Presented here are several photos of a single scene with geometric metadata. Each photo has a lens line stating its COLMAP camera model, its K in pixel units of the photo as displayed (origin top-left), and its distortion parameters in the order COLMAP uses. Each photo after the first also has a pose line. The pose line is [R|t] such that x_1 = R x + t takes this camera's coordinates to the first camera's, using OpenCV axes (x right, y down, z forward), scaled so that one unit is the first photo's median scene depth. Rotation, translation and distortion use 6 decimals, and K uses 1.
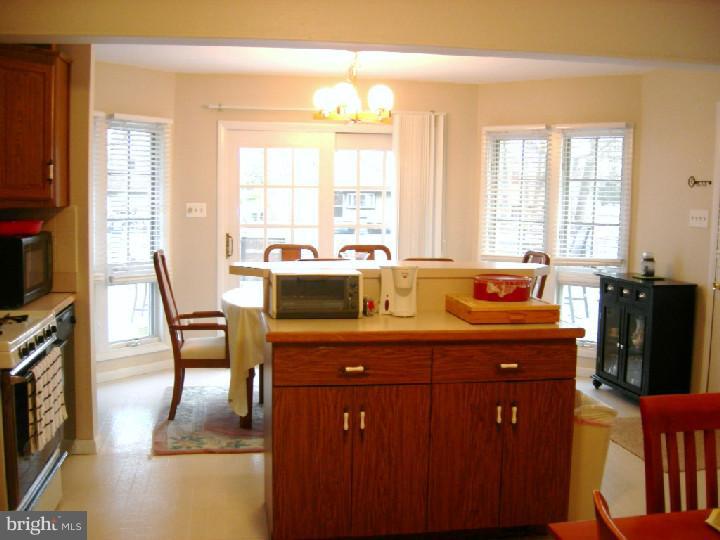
lens RADIAL K [[809.4, 0, 360.0], [0, 809.4, 270.0], [0, 0, 1]] dist [0.005378, 0.011215]
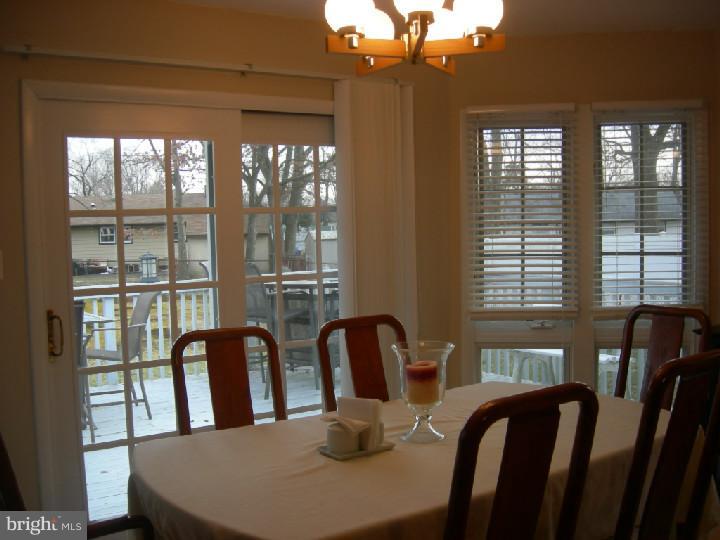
lens RADIAL K [[809.4, 0, 360.0], [0, 809.4, 270.0], [0, 0, 1]] dist [0.005378, 0.011215]
pose [[0.907846, -0.061919, 0.414708, -0.197024], [0.065217, 0.997852, 0.006220, -0.061328], [-0.414202, 0.021399, 0.909934, 0.478037]]
